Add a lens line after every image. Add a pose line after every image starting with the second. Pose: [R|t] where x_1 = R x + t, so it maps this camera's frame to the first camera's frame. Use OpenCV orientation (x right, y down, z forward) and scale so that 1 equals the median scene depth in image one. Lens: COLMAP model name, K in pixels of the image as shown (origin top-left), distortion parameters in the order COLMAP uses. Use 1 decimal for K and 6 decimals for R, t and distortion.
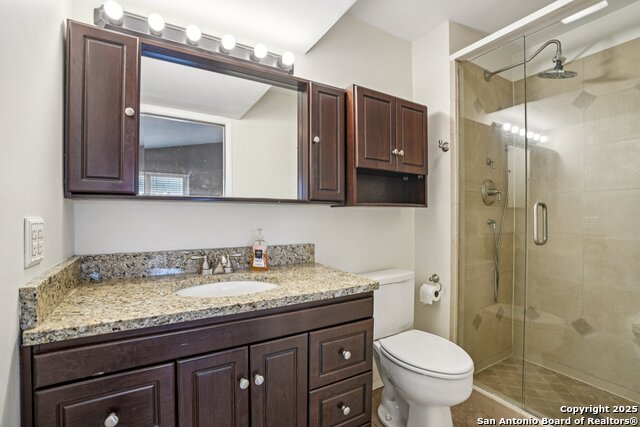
lens RADIAL K [[299.0, 0, 320.1], [0, 299.0, 215.2], [0, 0, 1]] dist [-0.054609, 0.017728]
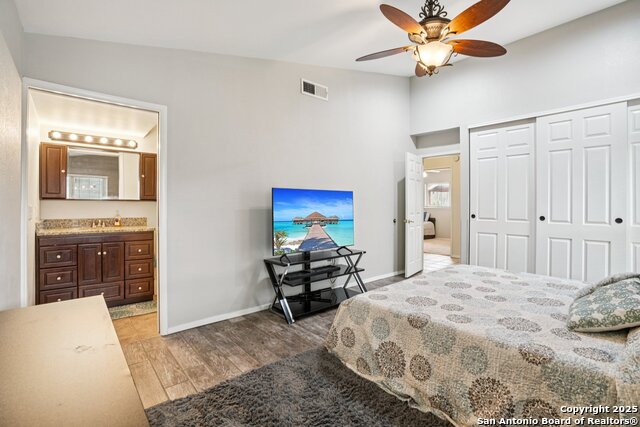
lens RADIAL K [[299.0, 0, 322.2], [0, 299.0, 206.8], [0, 0, 1]] dist [-0.054609, 0.017728]
pose [[0.984307, 0.003126, 0.176437, 1.485108], [-0.002551, 0.999991, -0.003482, 0.017098], [-0.176446, 0.002977, 0.984306, -2.465835]]
